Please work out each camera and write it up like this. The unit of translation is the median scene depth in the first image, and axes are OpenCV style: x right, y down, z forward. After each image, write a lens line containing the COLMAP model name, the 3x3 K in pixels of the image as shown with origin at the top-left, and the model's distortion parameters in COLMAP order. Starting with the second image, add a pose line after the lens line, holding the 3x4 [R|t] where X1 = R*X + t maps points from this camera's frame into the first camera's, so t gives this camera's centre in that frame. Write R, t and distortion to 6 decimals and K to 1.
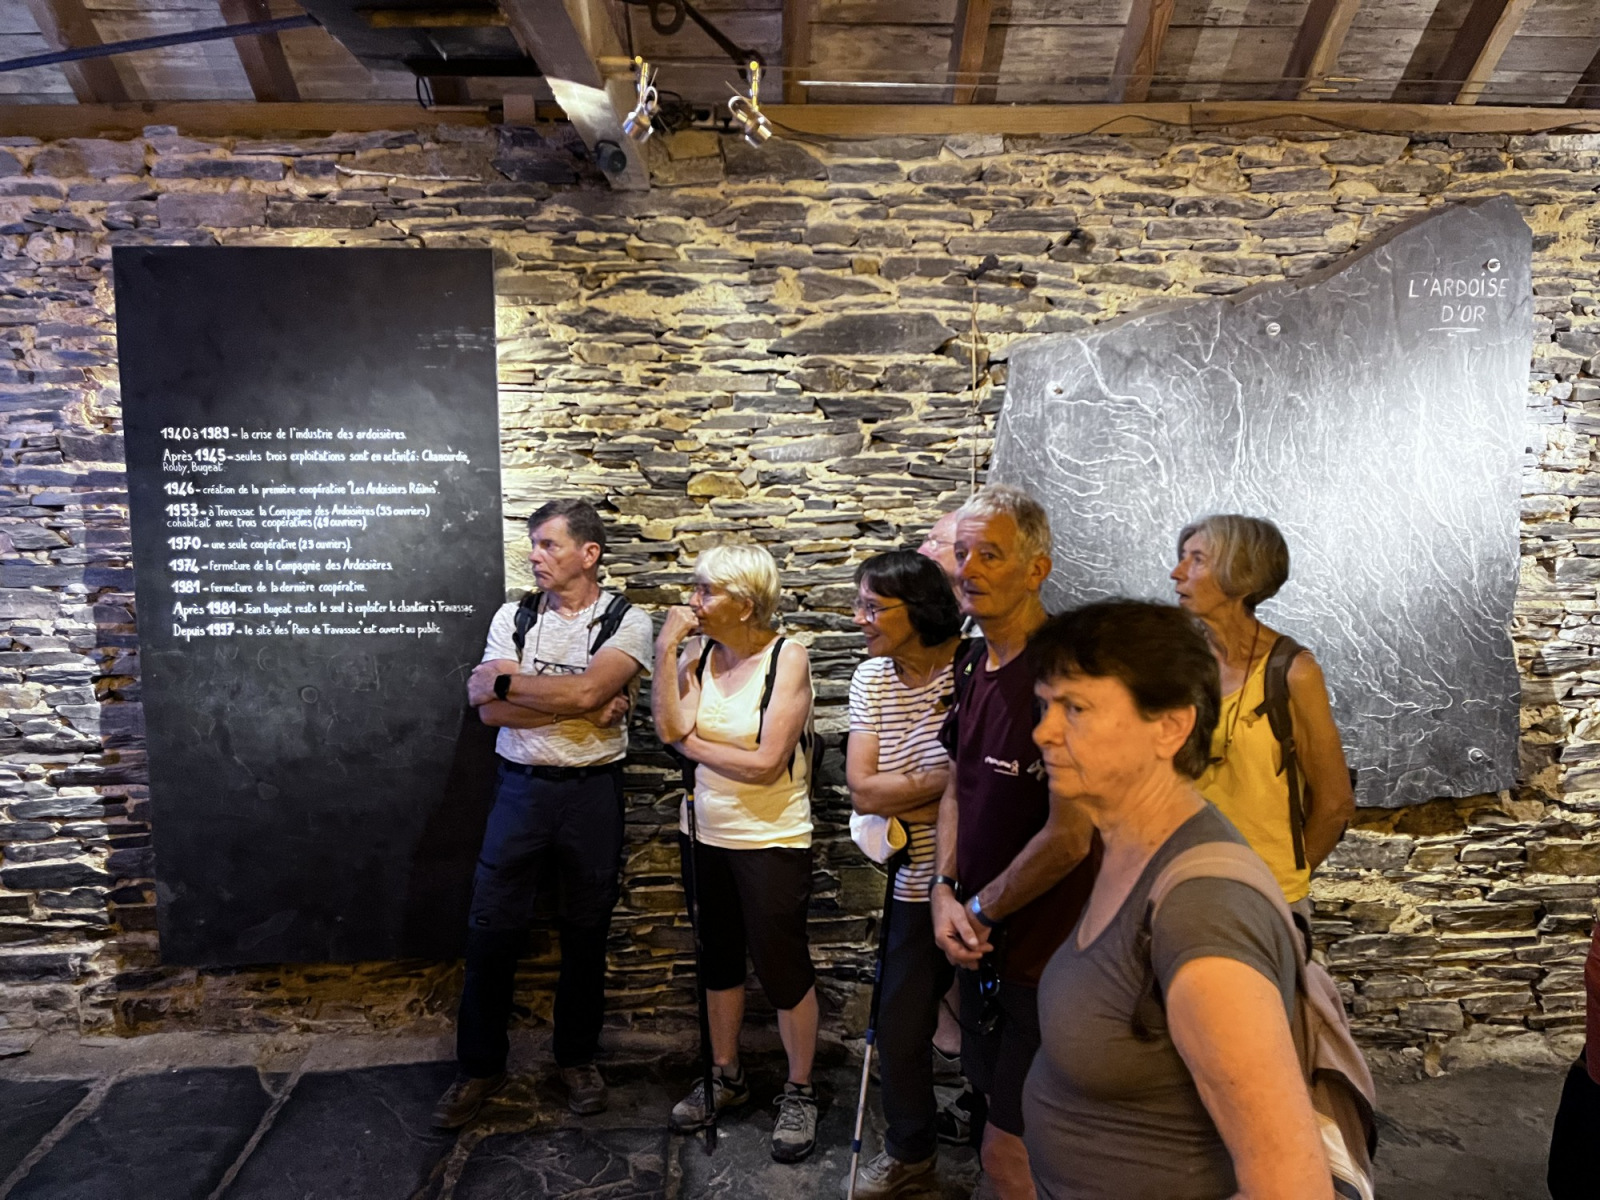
lens RADIAL K [[1251.2, 0, 811.1], [0, 1251.2, 620.1], [0, 0, 1]] dist [0.080267, -0.119181]
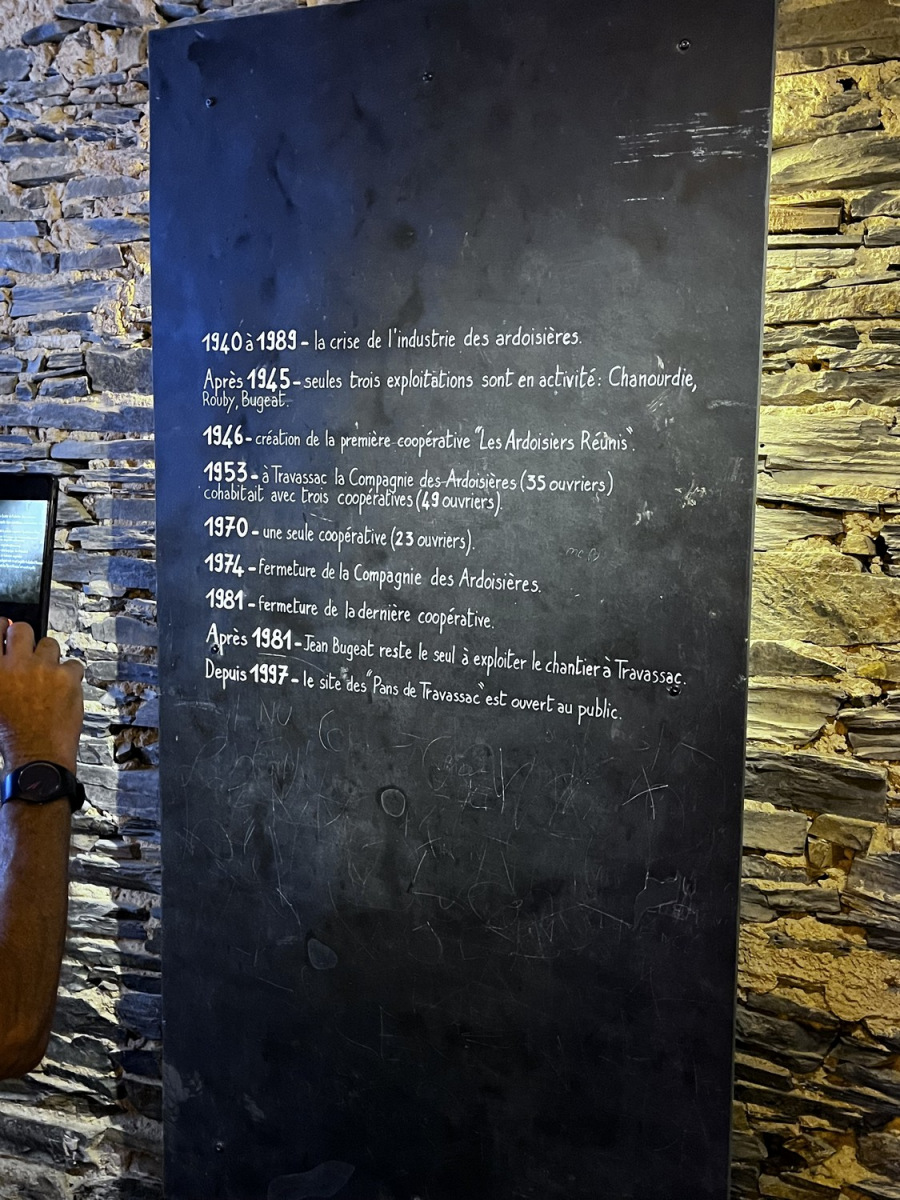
lens RADIAL K [[1290.7, 0, 448.2], [0, 1290.7, 596.8], [0, 0, 1]] dist [0.033968, 0.000000]
pose [[0.890334, 0.069277, -0.450006, -0.120188], [-0.070885, 0.997396, 0.013301, -0.042324], [0.449756, 0.020056, 0.892926, 0.490548]]
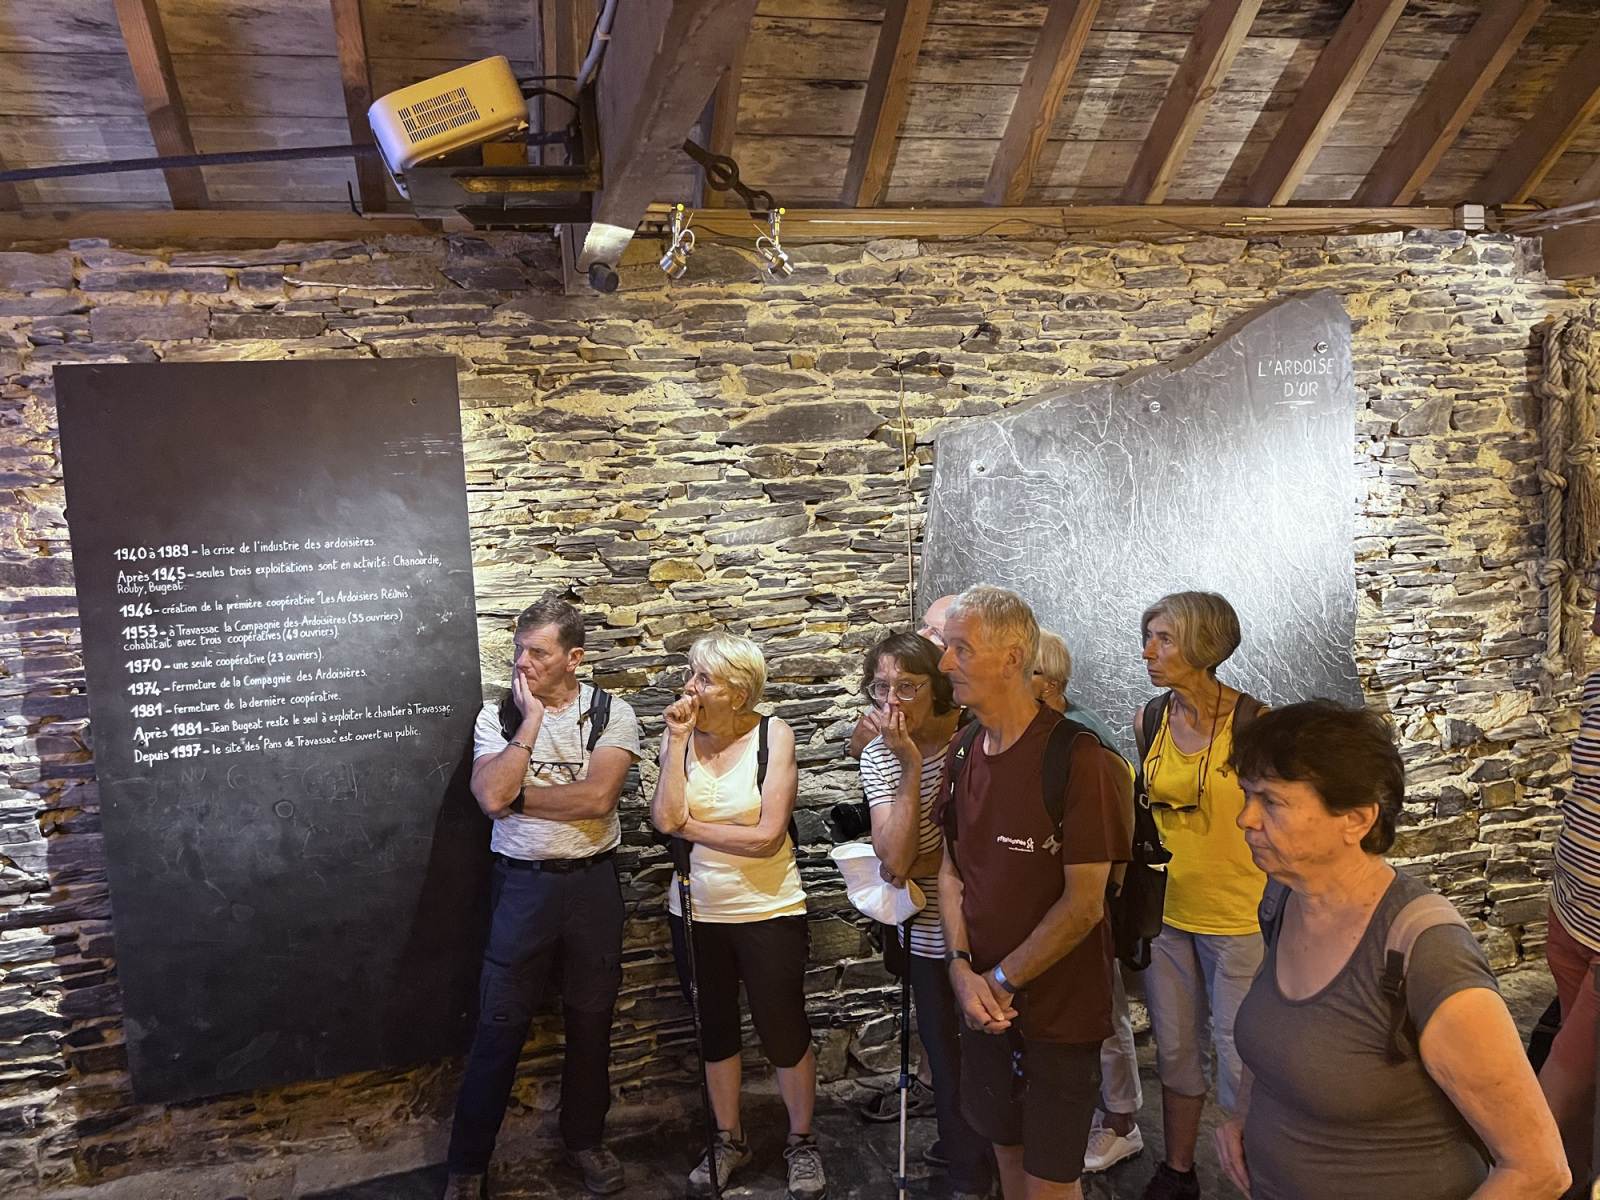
lens RADIAL K [[1251.2, 0, 791.4], [0, 1251.2, 611.9], [0, 0, 1]] dist [0.080267, -0.119181]
pose [[0.977753, -0.065720, 0.199197, -0.196299], [0.070500, 0.997367, -0.016991, -0.049422], [-0.197556, 0.030656, 0.979812, -0.047347]]
